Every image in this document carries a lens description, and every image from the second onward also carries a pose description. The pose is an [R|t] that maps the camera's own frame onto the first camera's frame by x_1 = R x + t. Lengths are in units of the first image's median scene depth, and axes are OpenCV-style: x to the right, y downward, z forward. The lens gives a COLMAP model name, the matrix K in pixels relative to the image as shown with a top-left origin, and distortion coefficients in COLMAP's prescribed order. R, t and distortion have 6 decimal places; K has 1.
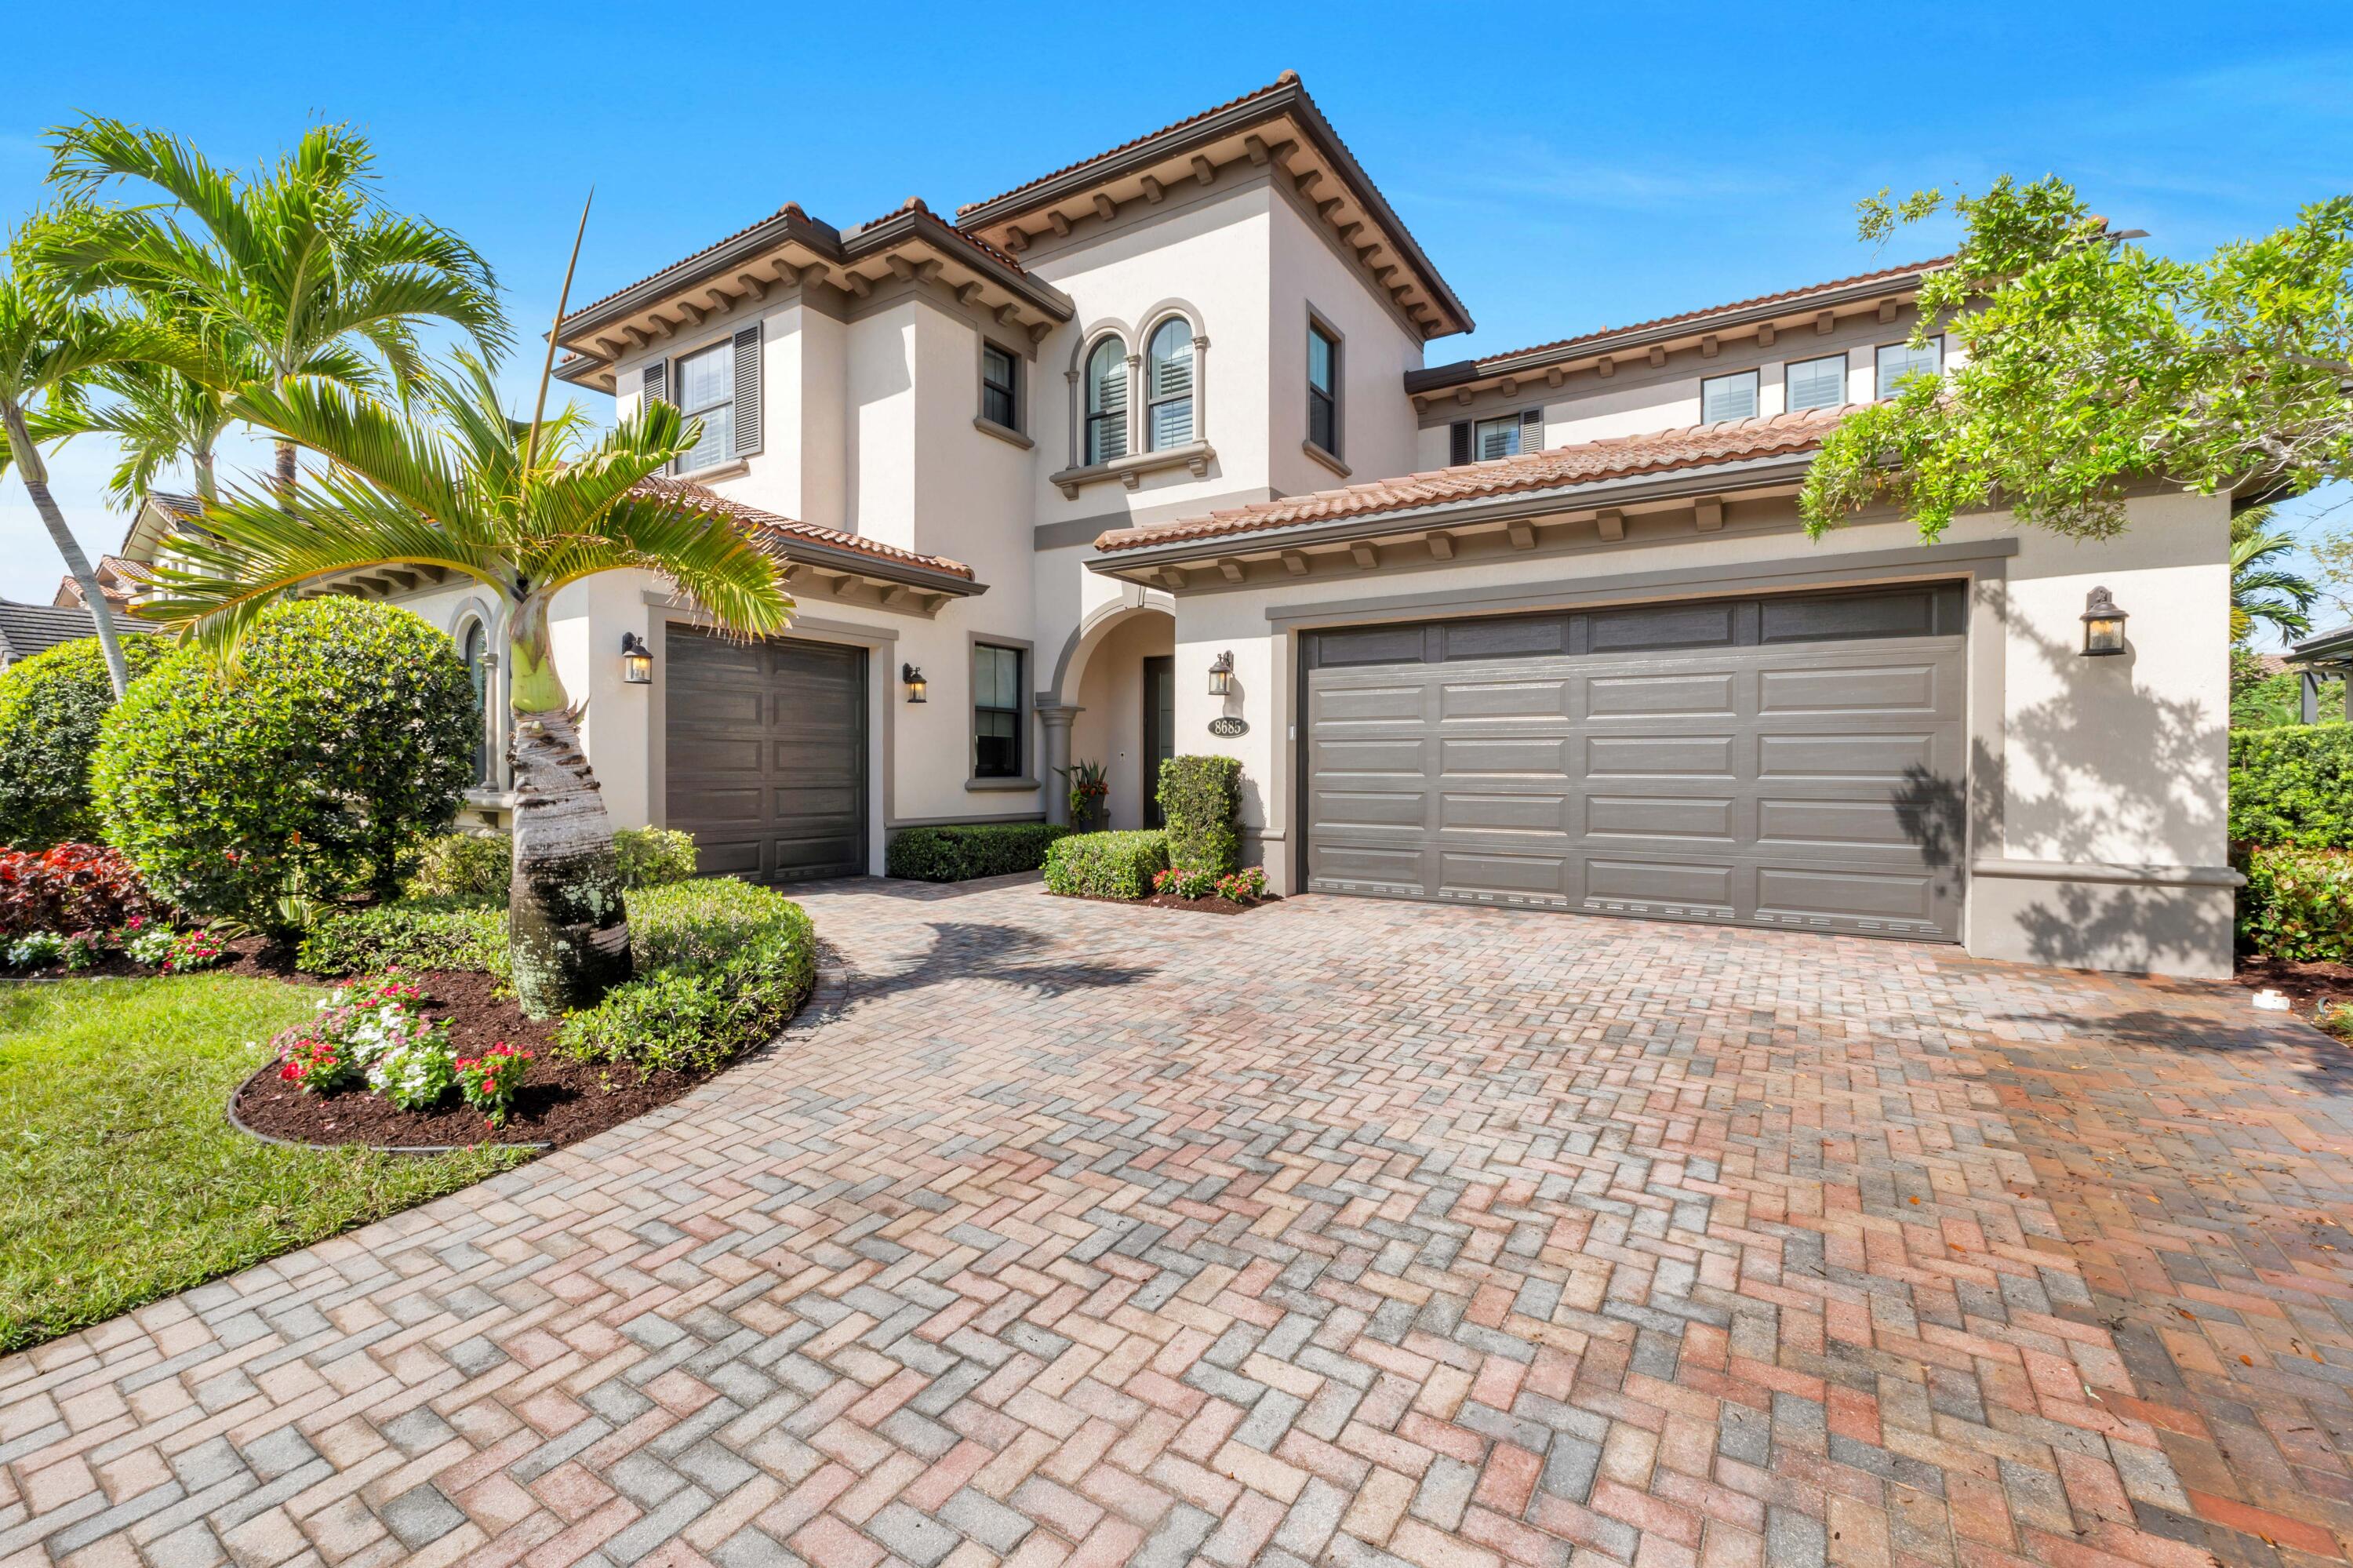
lens RADIAL K [[979.1, 0, 1176.5], [0, 979.1, 784.0], [0, 0, 1]] dist [-0.020053, -0.000376]
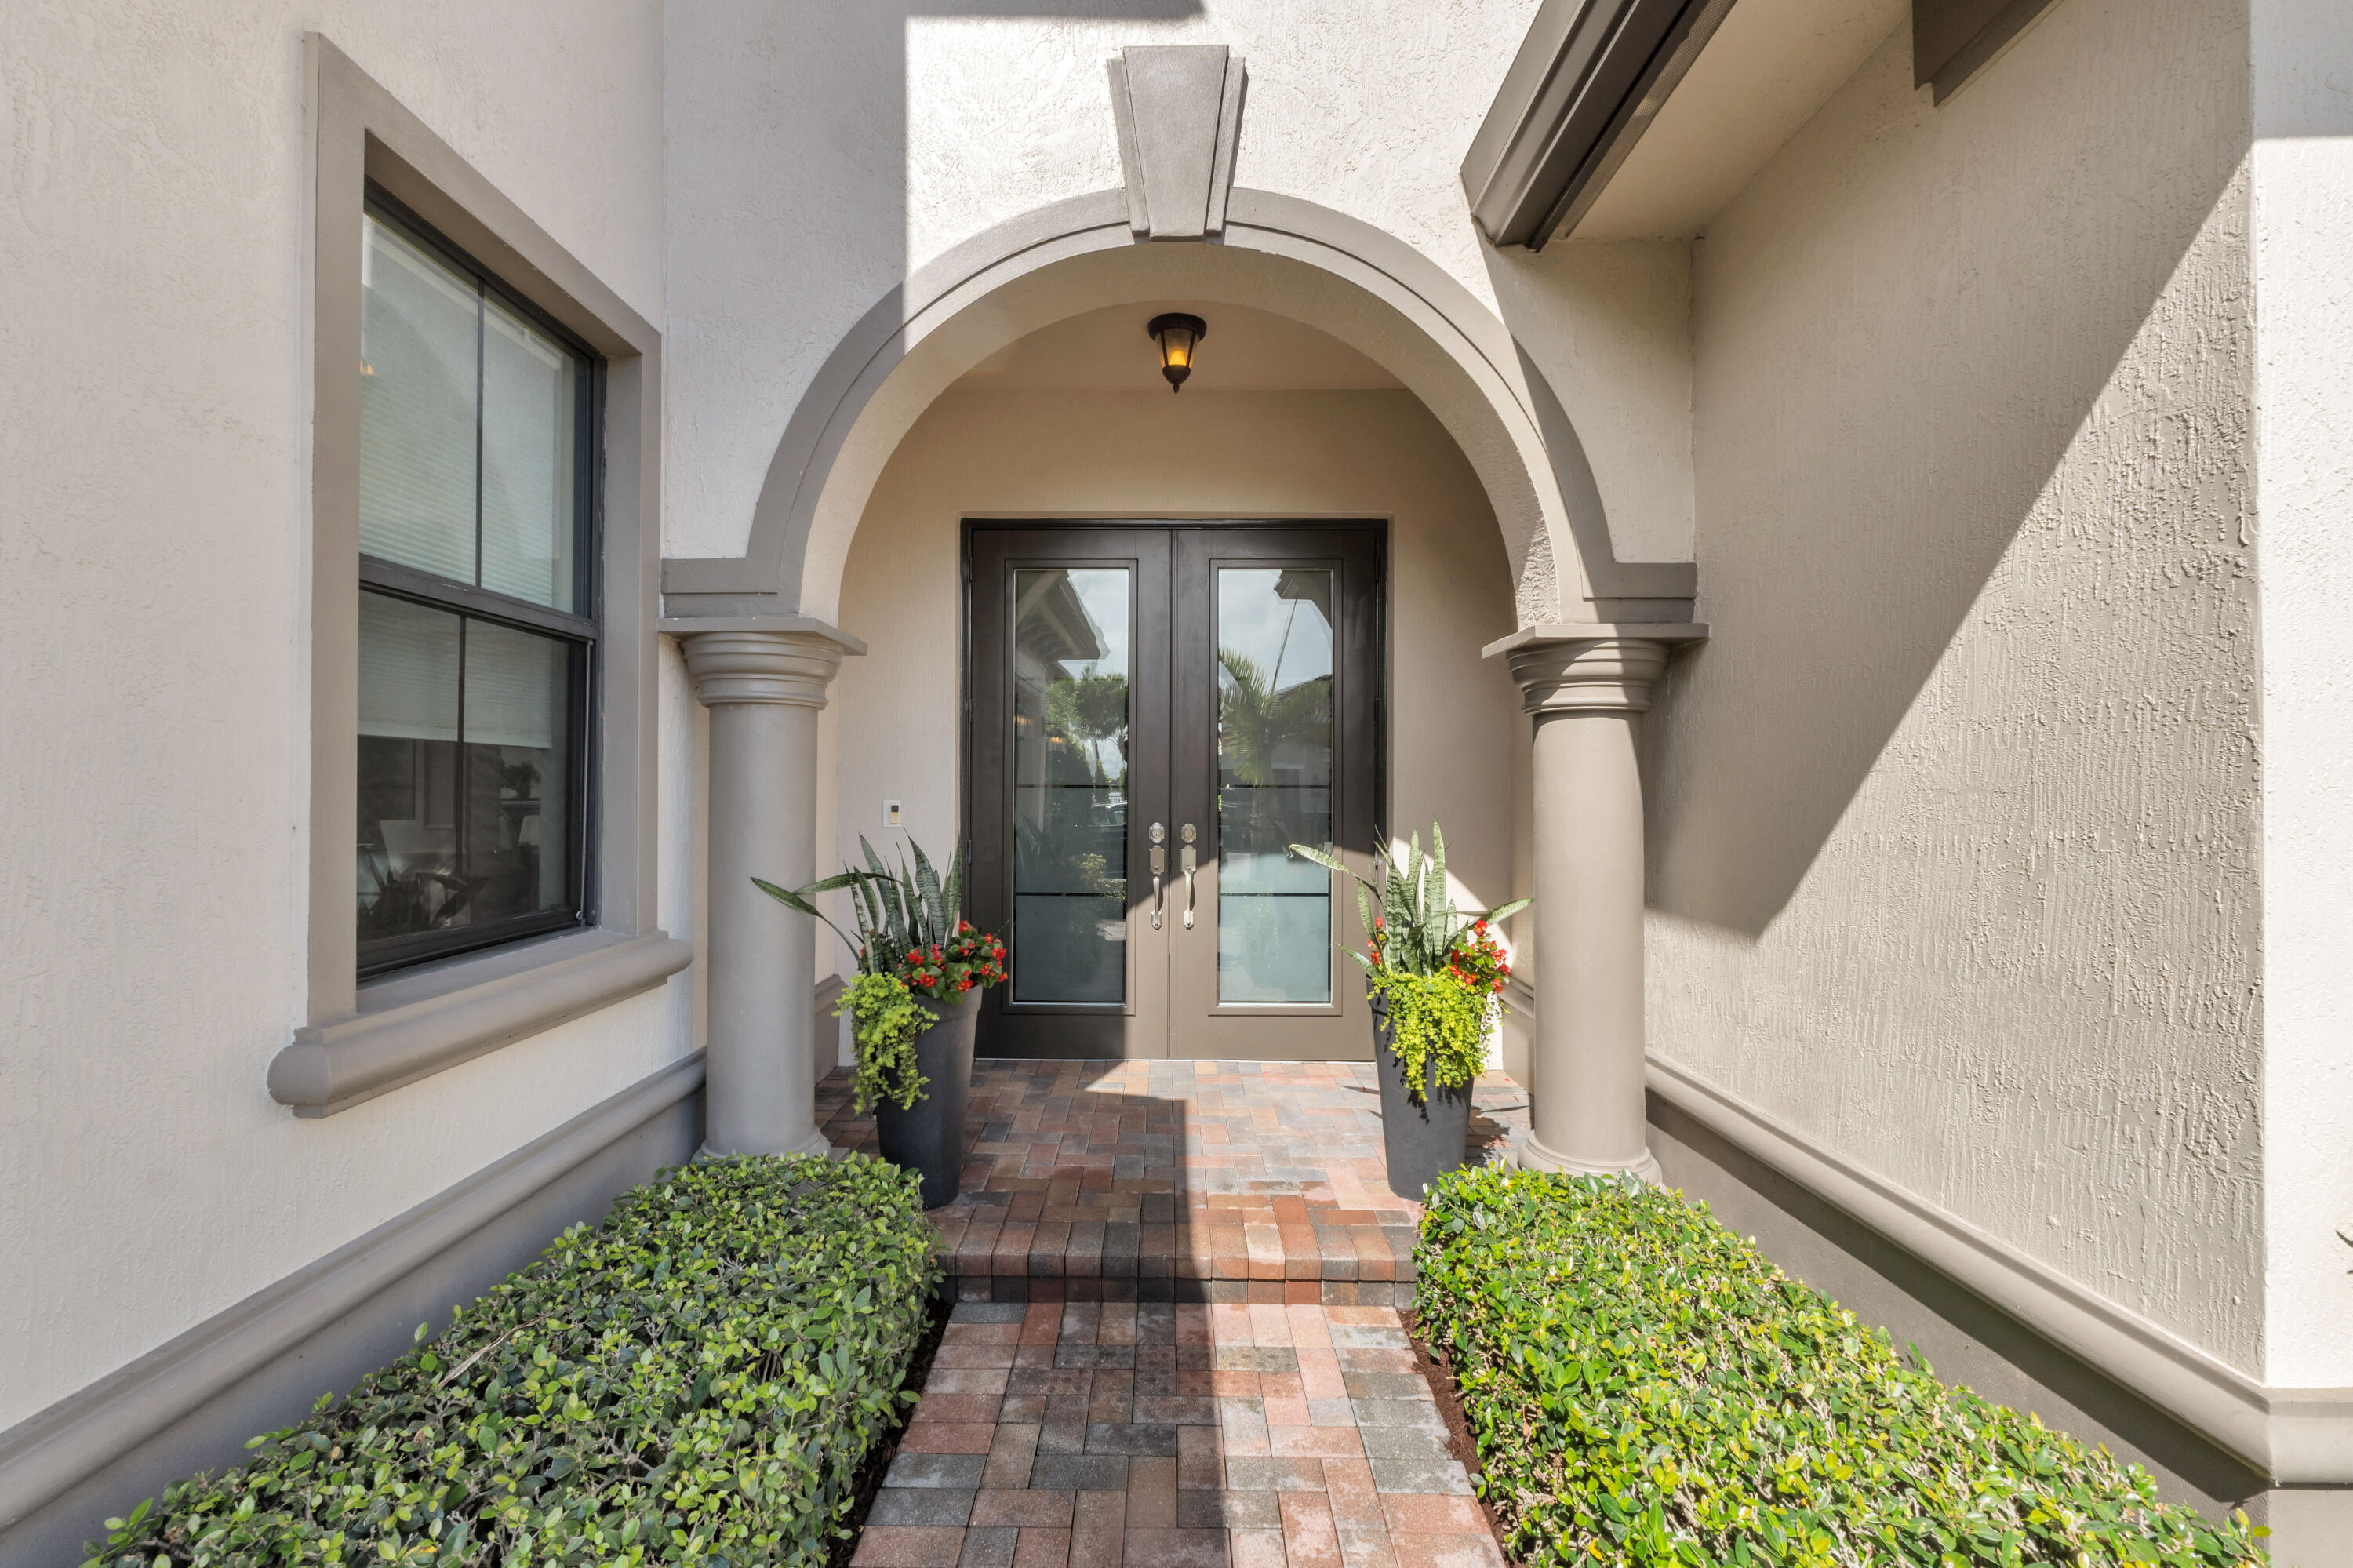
lens RADIAL K [[979.1, 0, 1176.5], [0, 979.1, 784.0], [0, 0, 1]] dist [-0.020053, -0.000376]
pose [[0.844629, -0.004053, 0.535336, -0.198124], [0.008204, 0.999952, -0.005372, -0.045001], [-0.535289, 0.008929, 0.844622, 0.895181]]
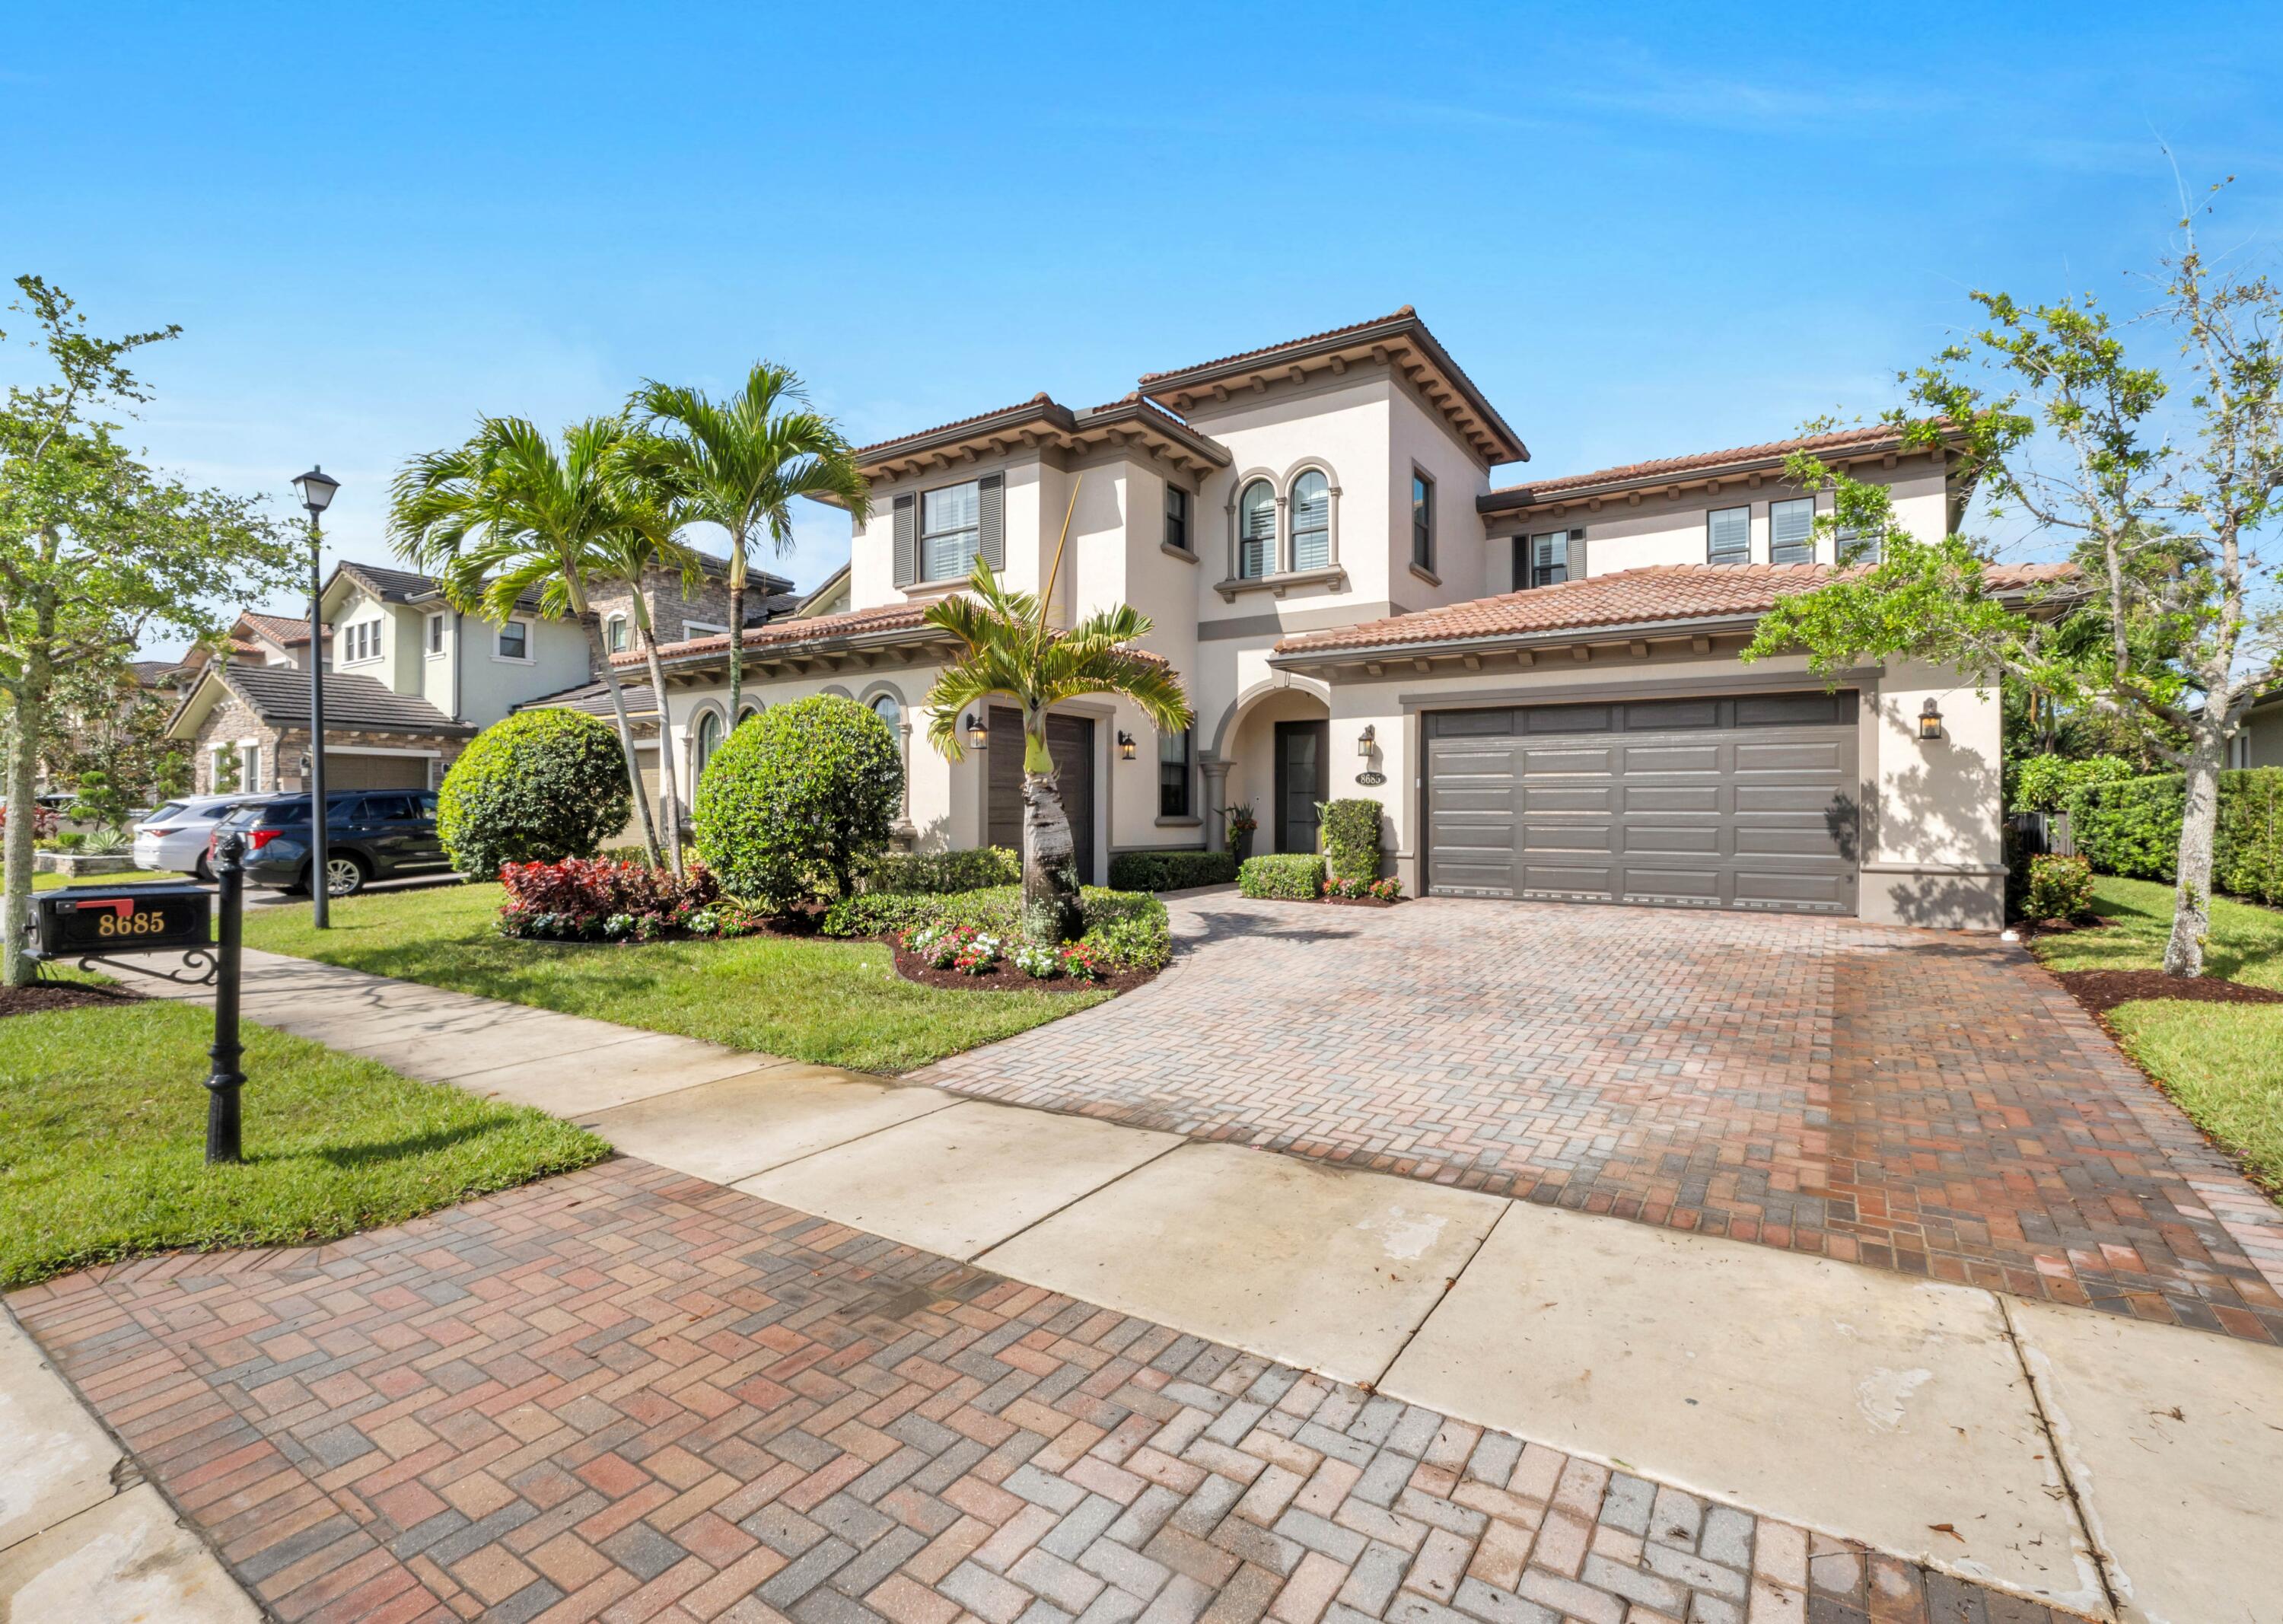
lens RADIAL K [[1017.8, 0, 1219.1], [0, 1017.8, 811.5], [0, 0, 1]] dist [-0.013831, -0.000164]
pose [[0.999670, 0.000525, 0.025699, -0.183603], [-0.000025, 0.999810, -0.019470, 0.015611], [-0.025705, 0.019462, 0.999480, -0.412628]]
